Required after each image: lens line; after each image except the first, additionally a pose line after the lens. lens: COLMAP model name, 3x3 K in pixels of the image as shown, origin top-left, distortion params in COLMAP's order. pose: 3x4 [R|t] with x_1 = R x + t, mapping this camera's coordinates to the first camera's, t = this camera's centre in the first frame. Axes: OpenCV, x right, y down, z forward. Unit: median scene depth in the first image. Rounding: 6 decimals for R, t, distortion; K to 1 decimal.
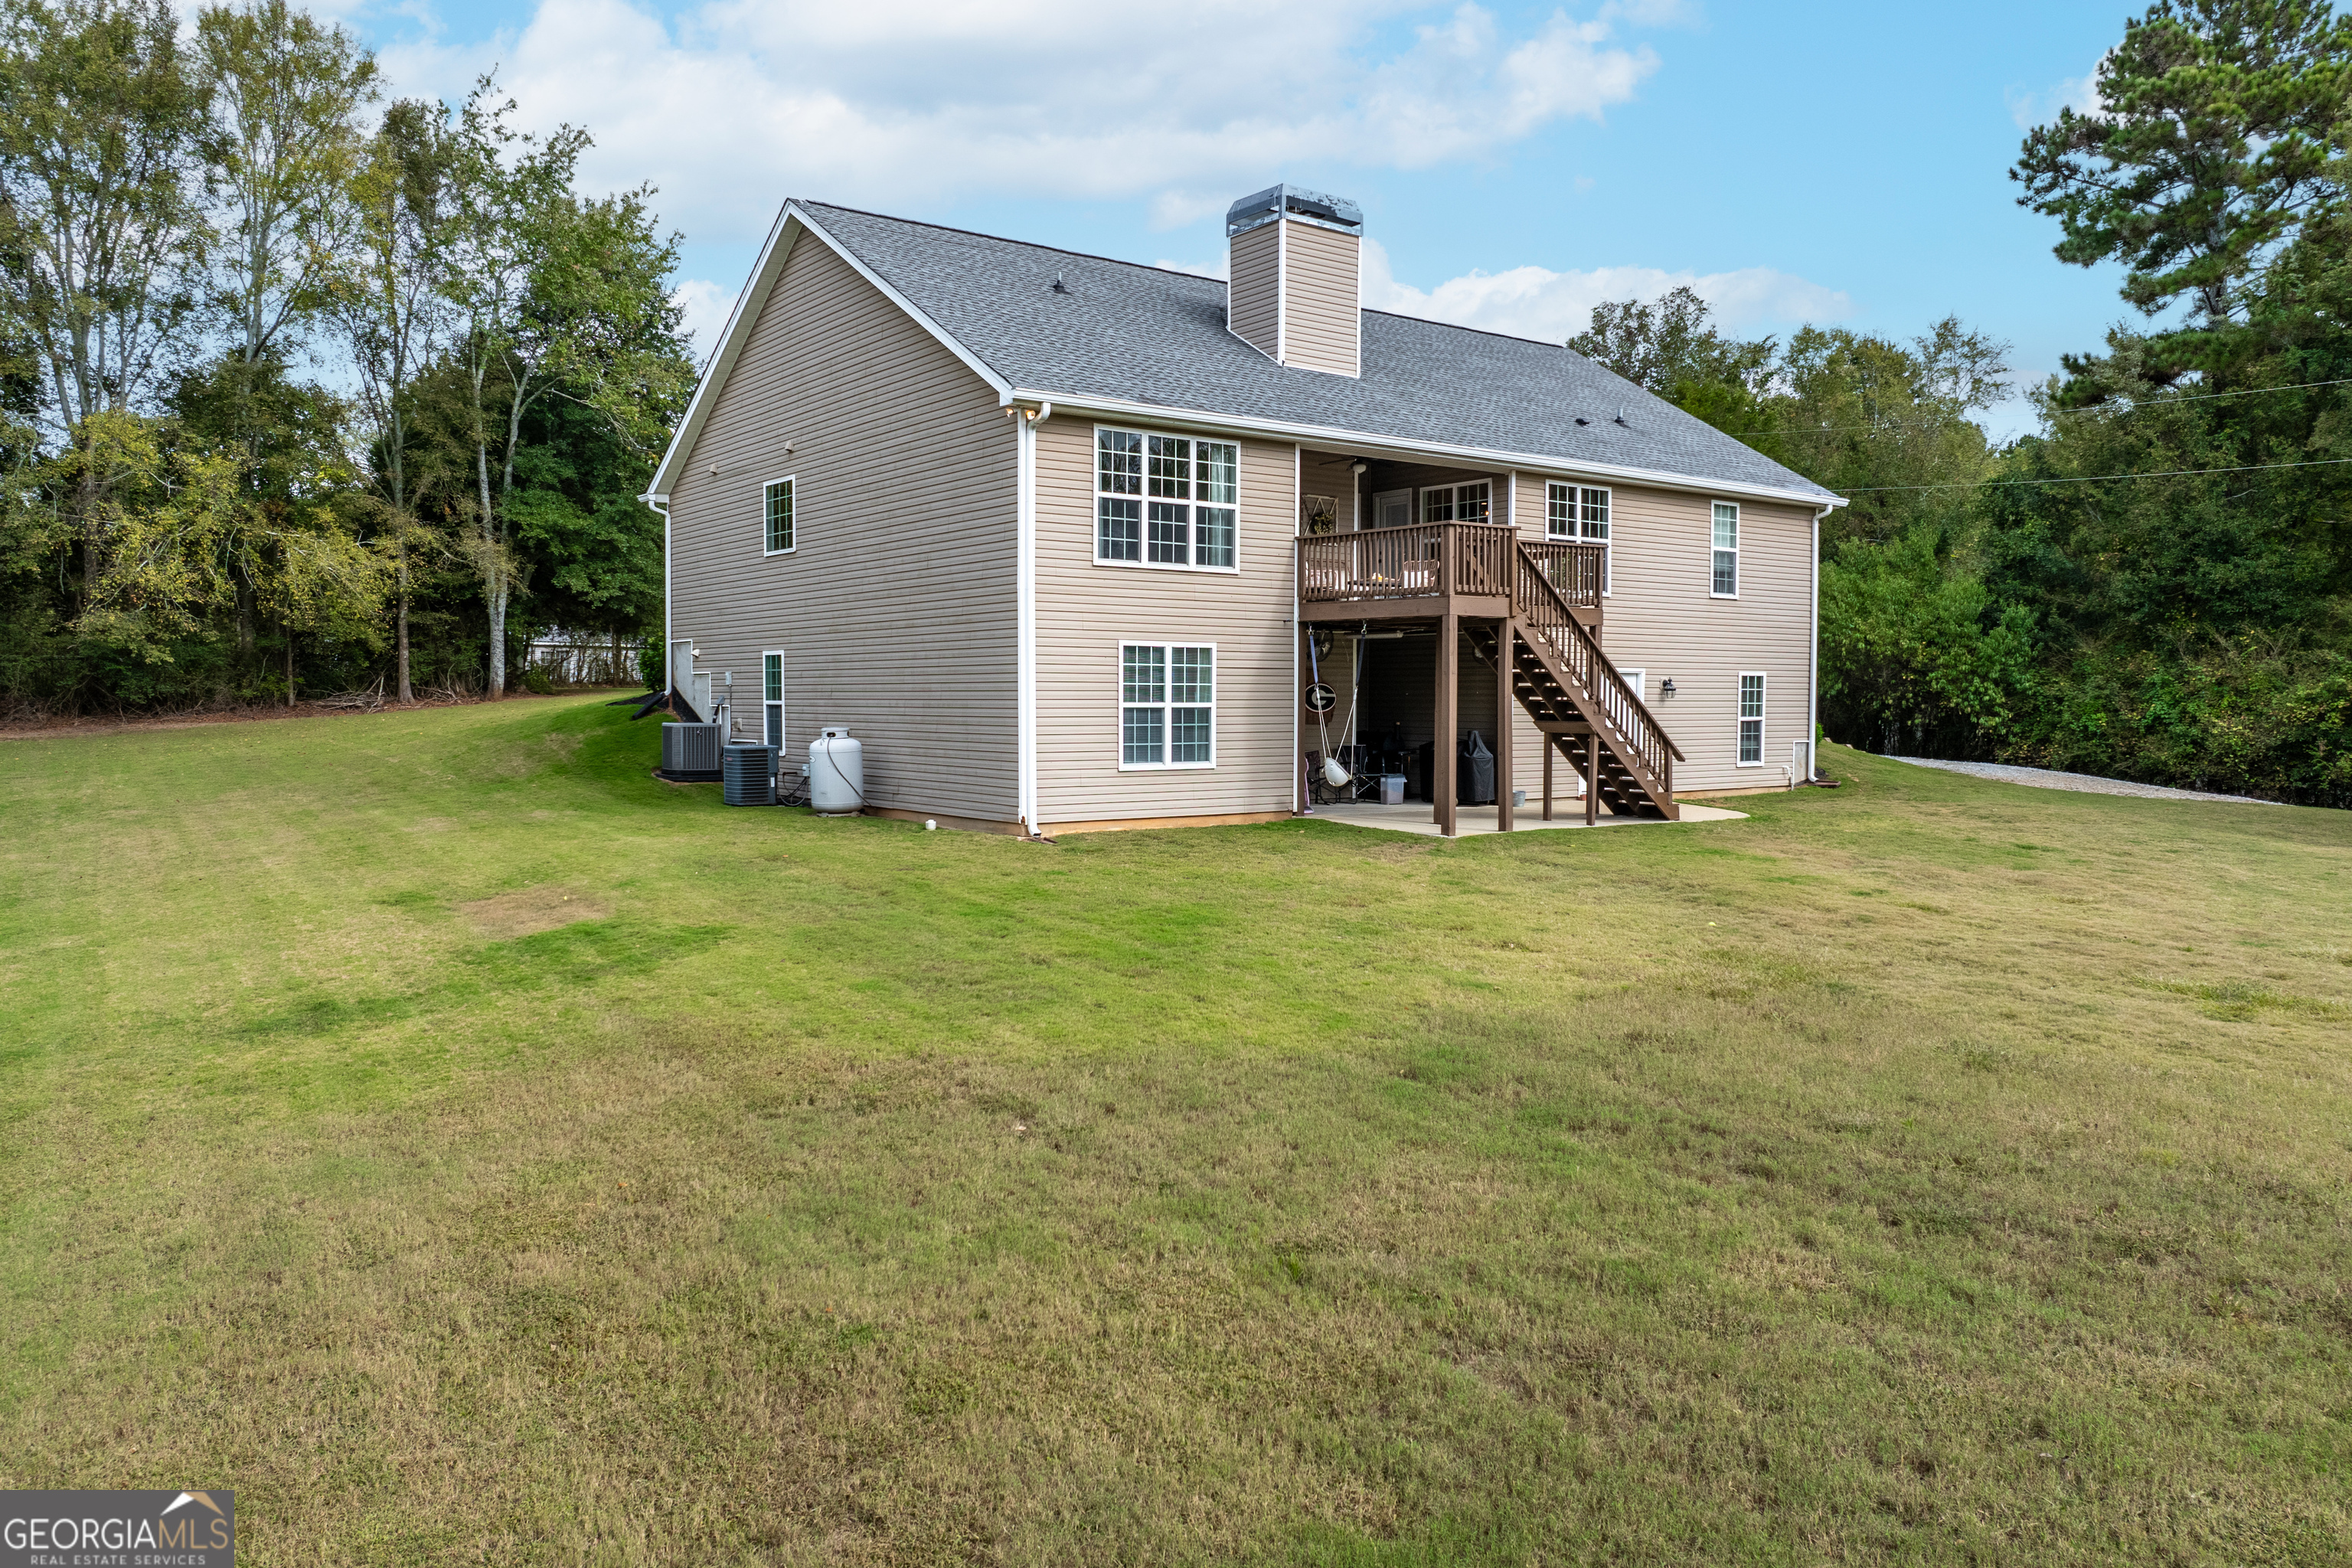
lens RADIAL K [[1662.2, 0, 1175.6], [0, 1662.2, 771.5], [0, 0, 1]] dist [-0.040154, -0.004176]
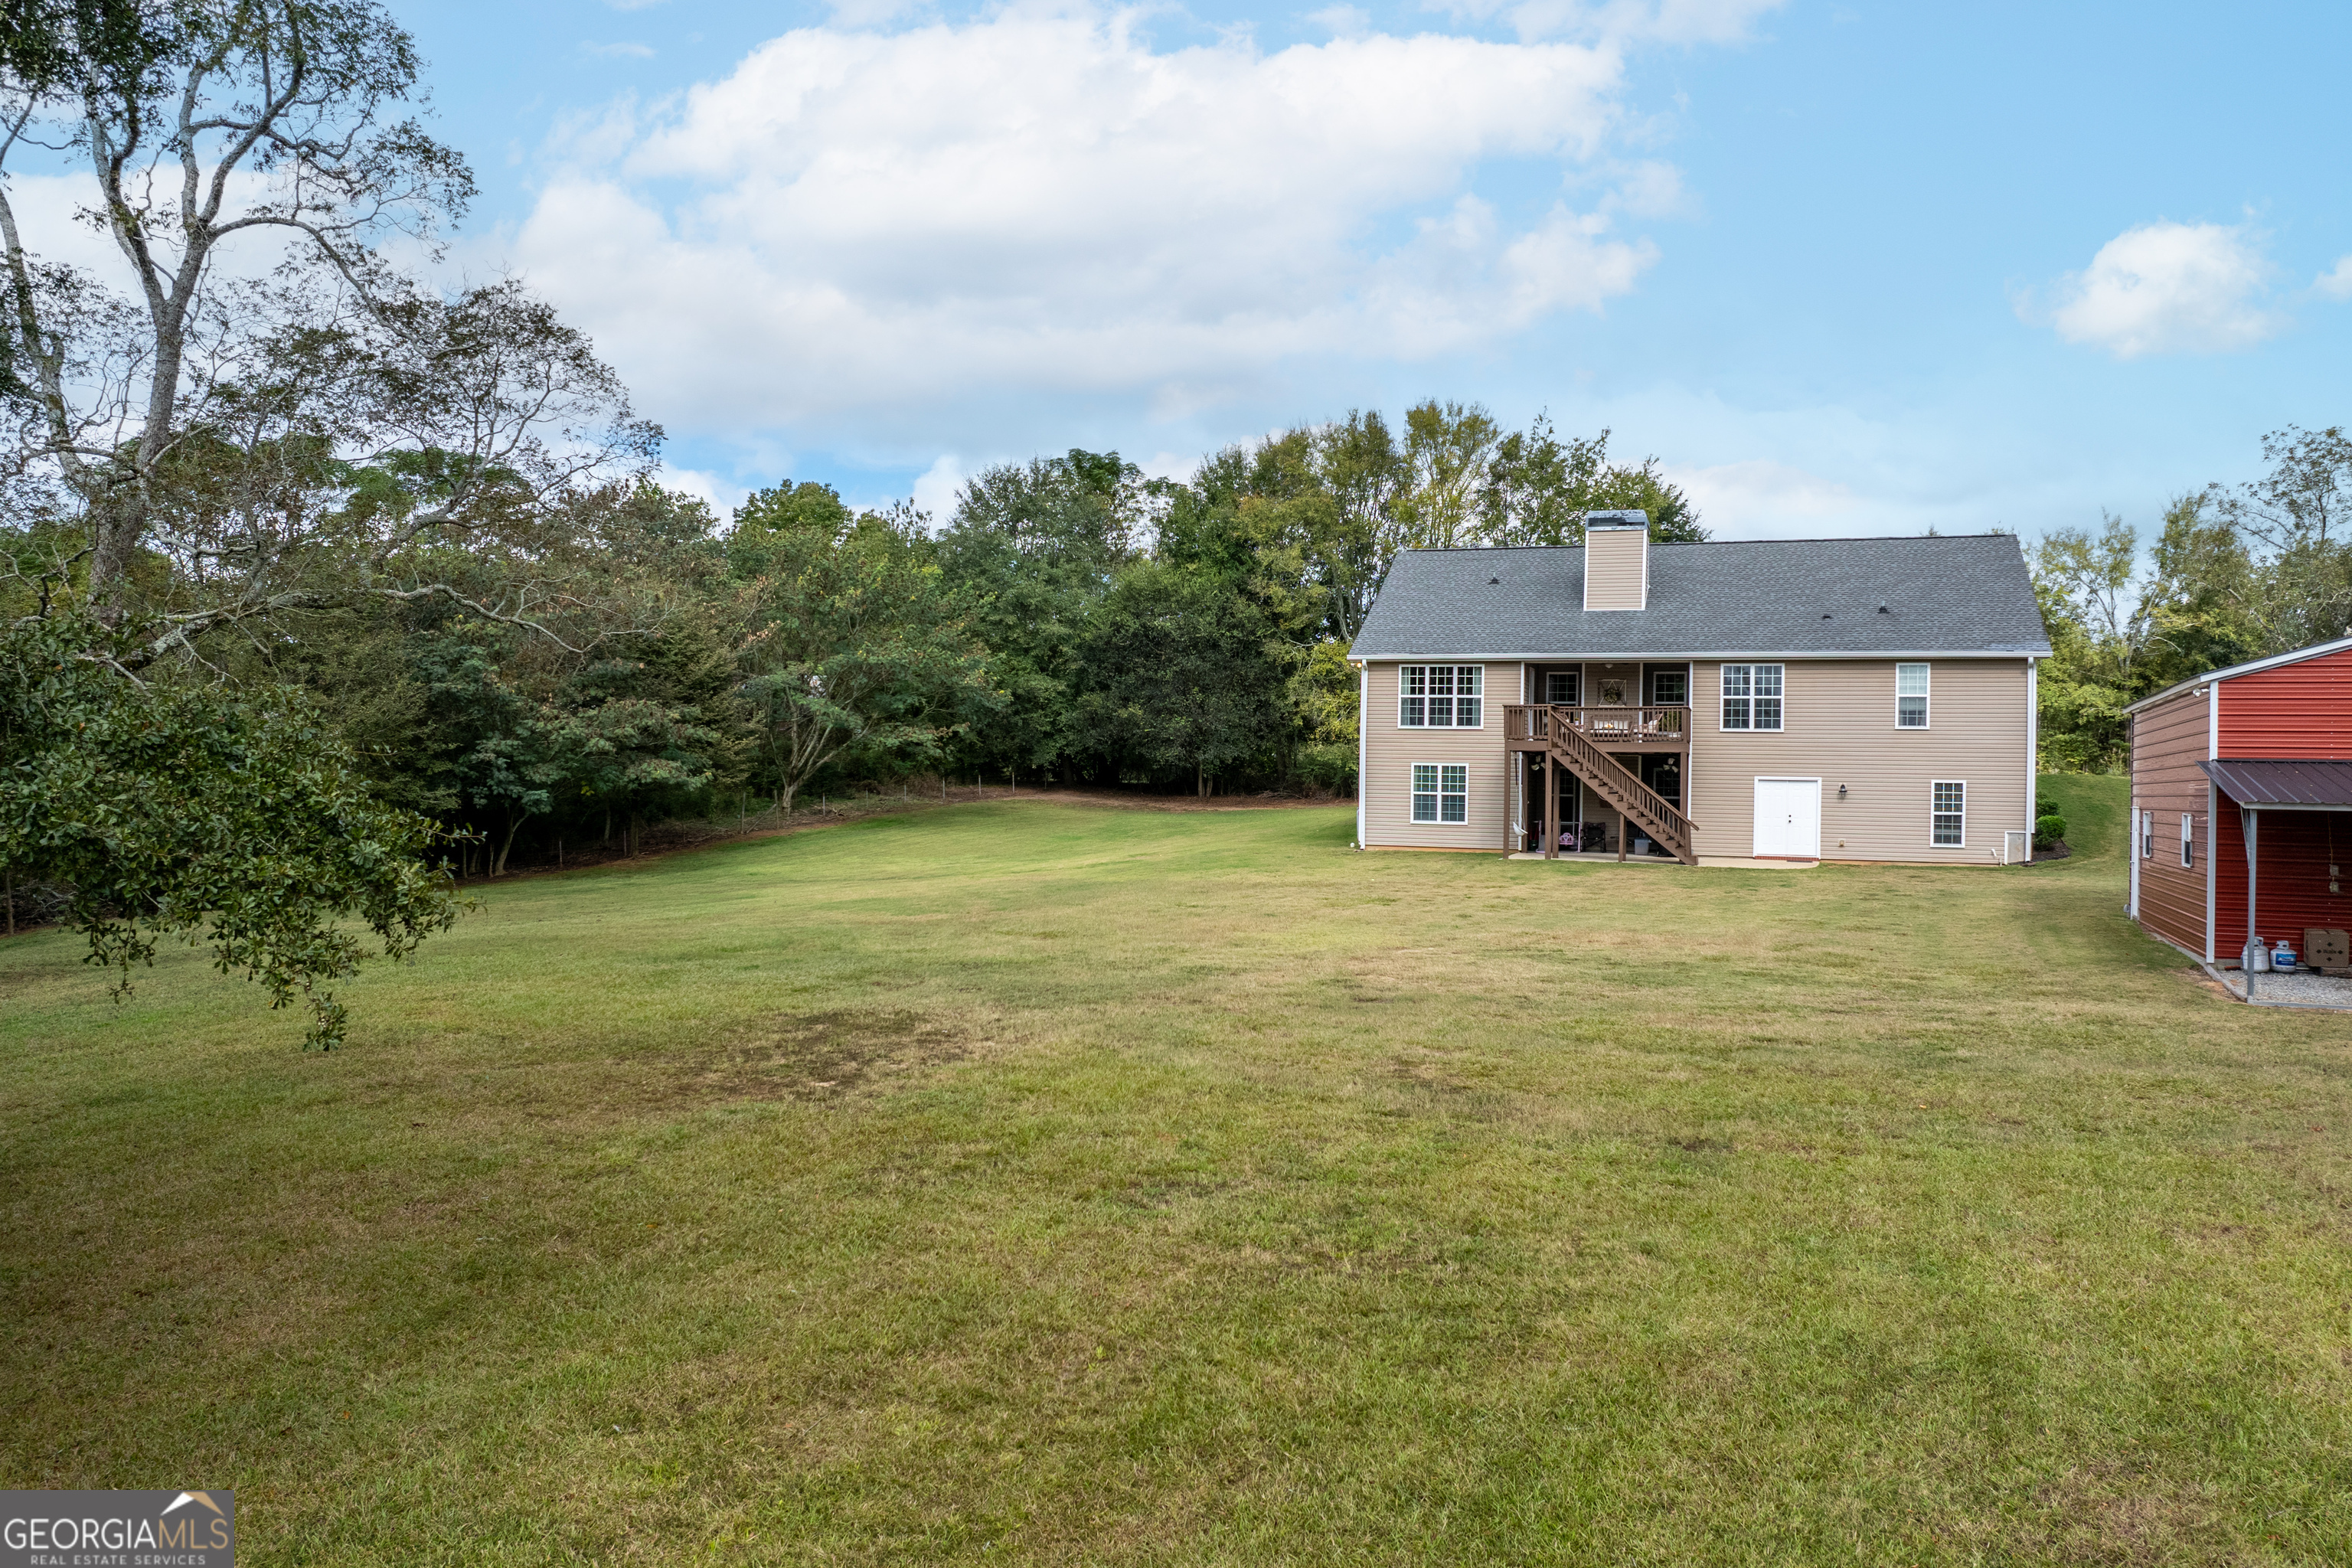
lens RADIAL K [[1662.2, 0, 1183.8], [0, 1662.2, 769.5], [0, 0, 1]] dist [-0.040154, -0.004176]
pose [[0.574505, 0.000521, -0.818501, 1.493741], [-0.054609, 0.997796, -0.037695, 0.025516], [0.816677, 0.066354, 0.573267, -0.452506]]
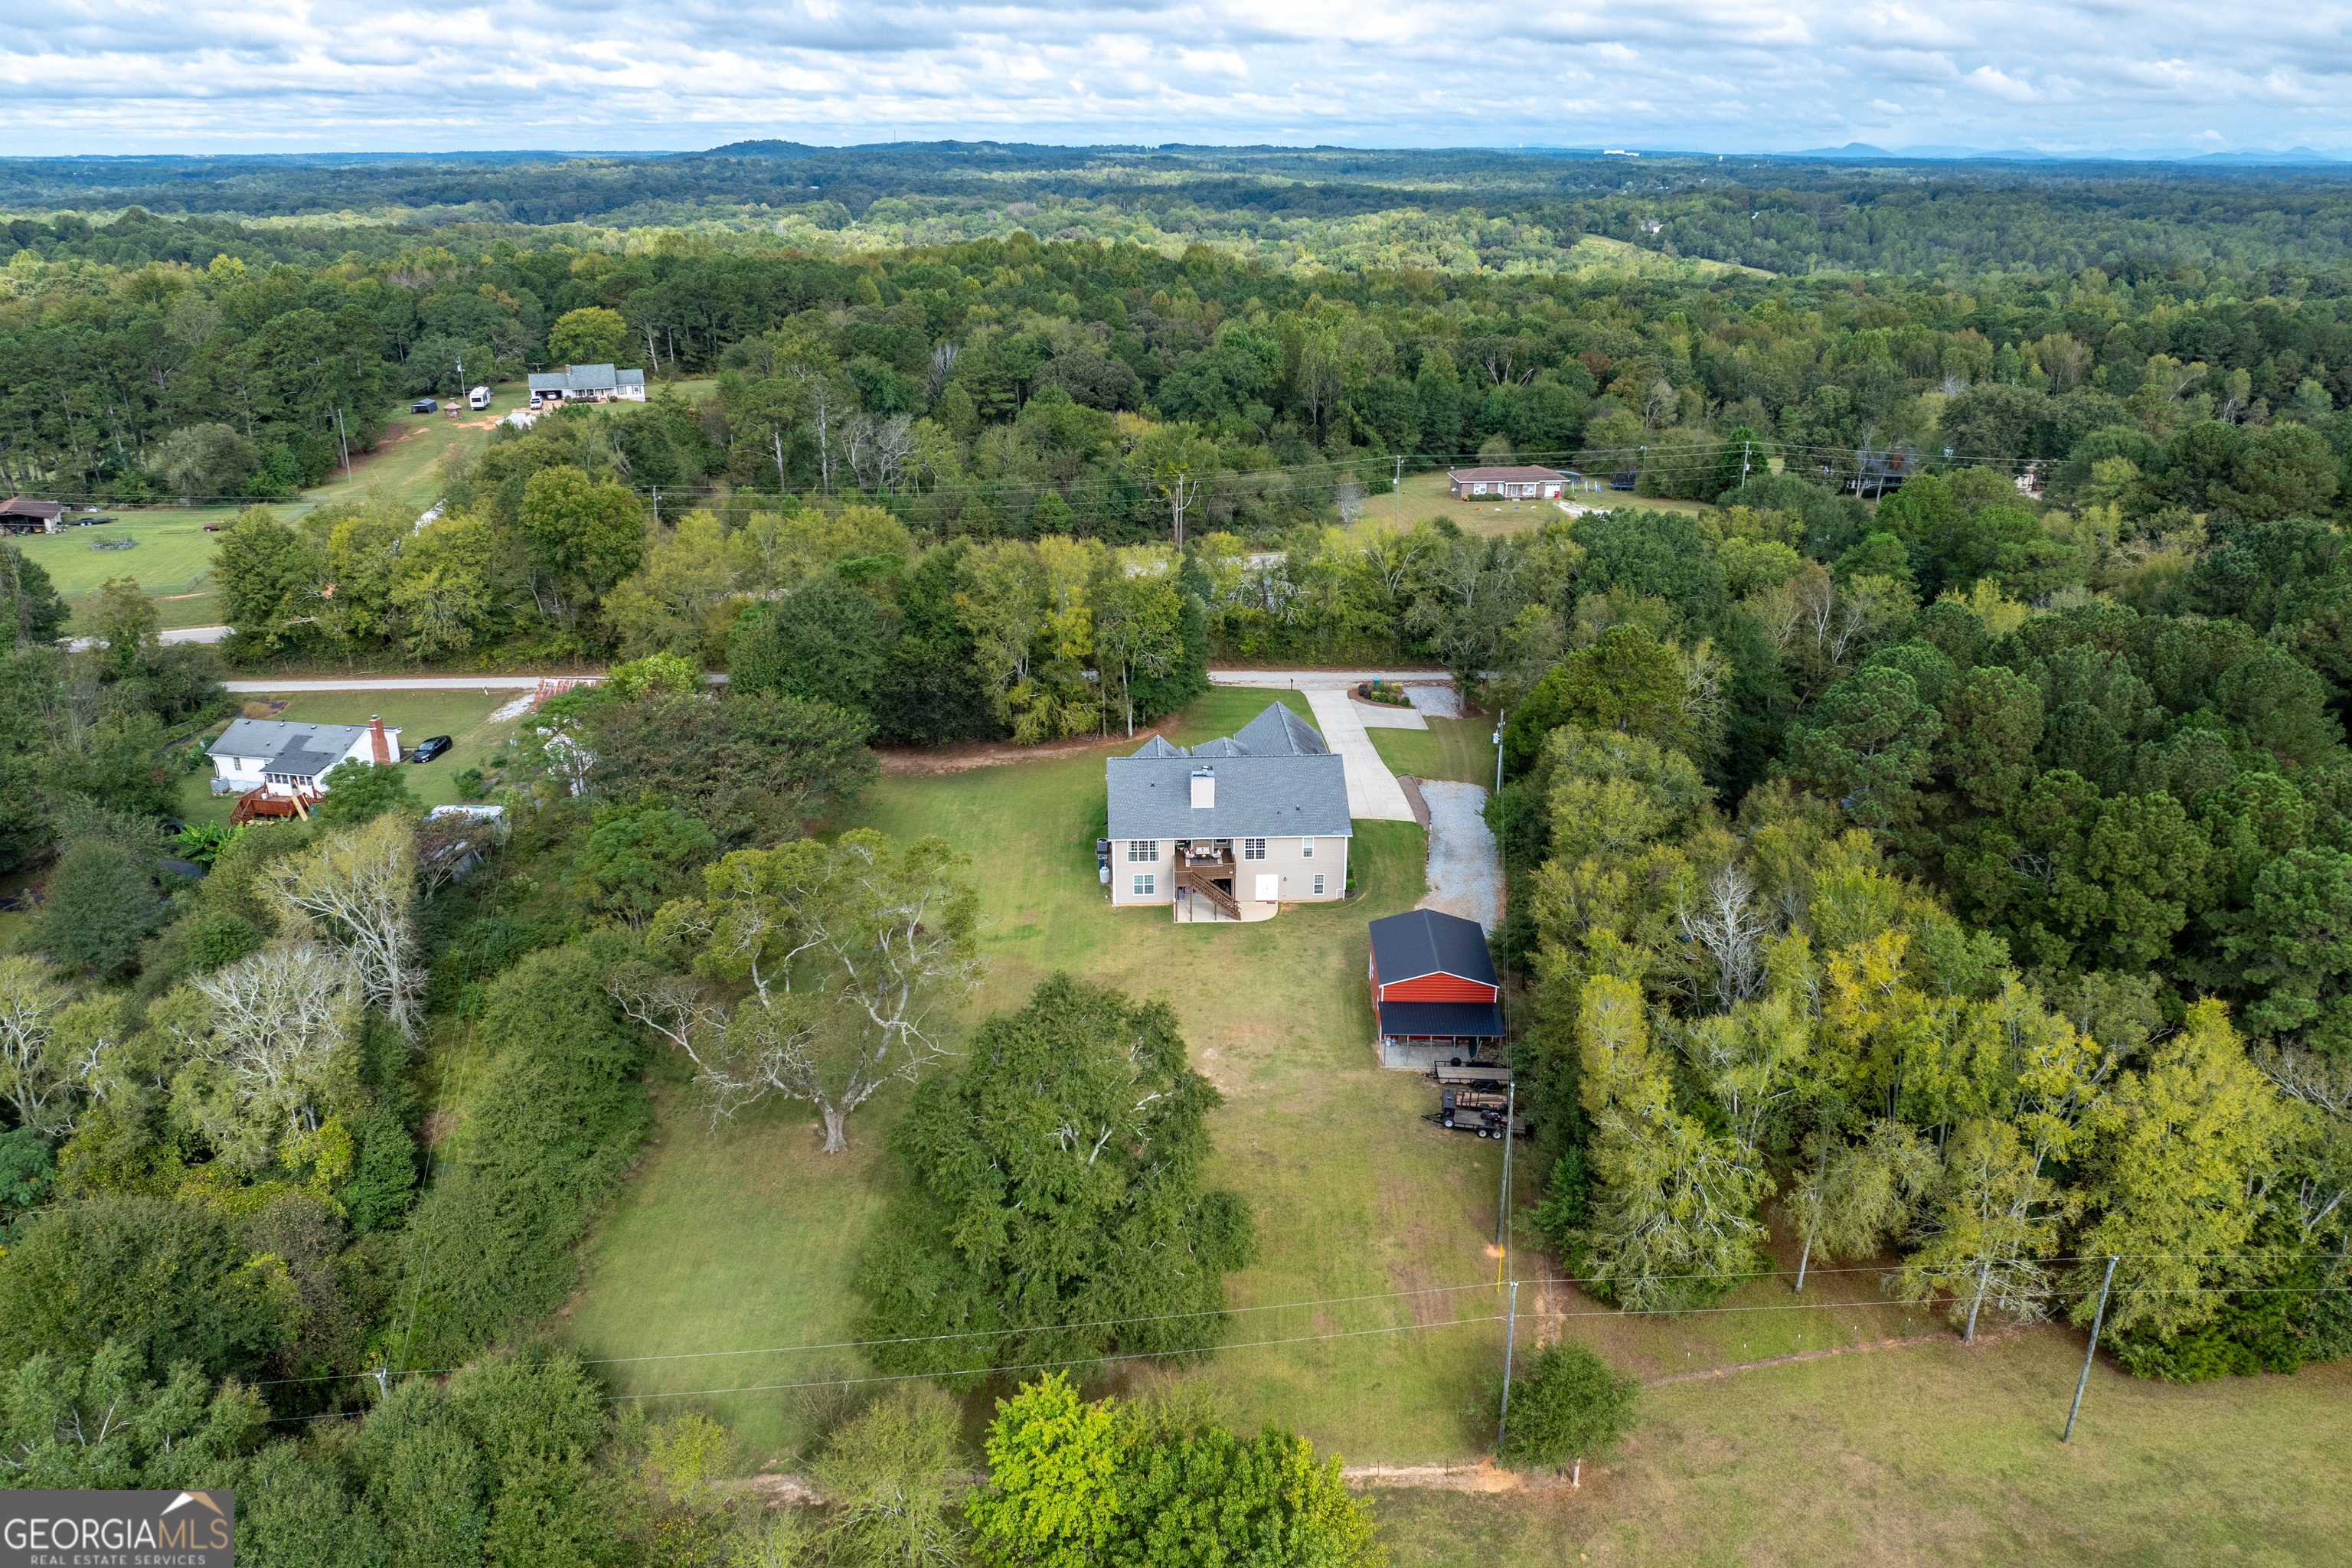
lens RADIAL K [[1662.2, 0, 1179.5], [0, 1662.2, 783.9], [0, 0, 1]] dist [-0.040154, -0.004176]
pose [[0.833444, 0.179579, -0.522611, 2.897334], [-0.023644, 0.956447, 0.290947, -1.954395], [0.552098, -0.230132, 0.801391, -3.264856]]
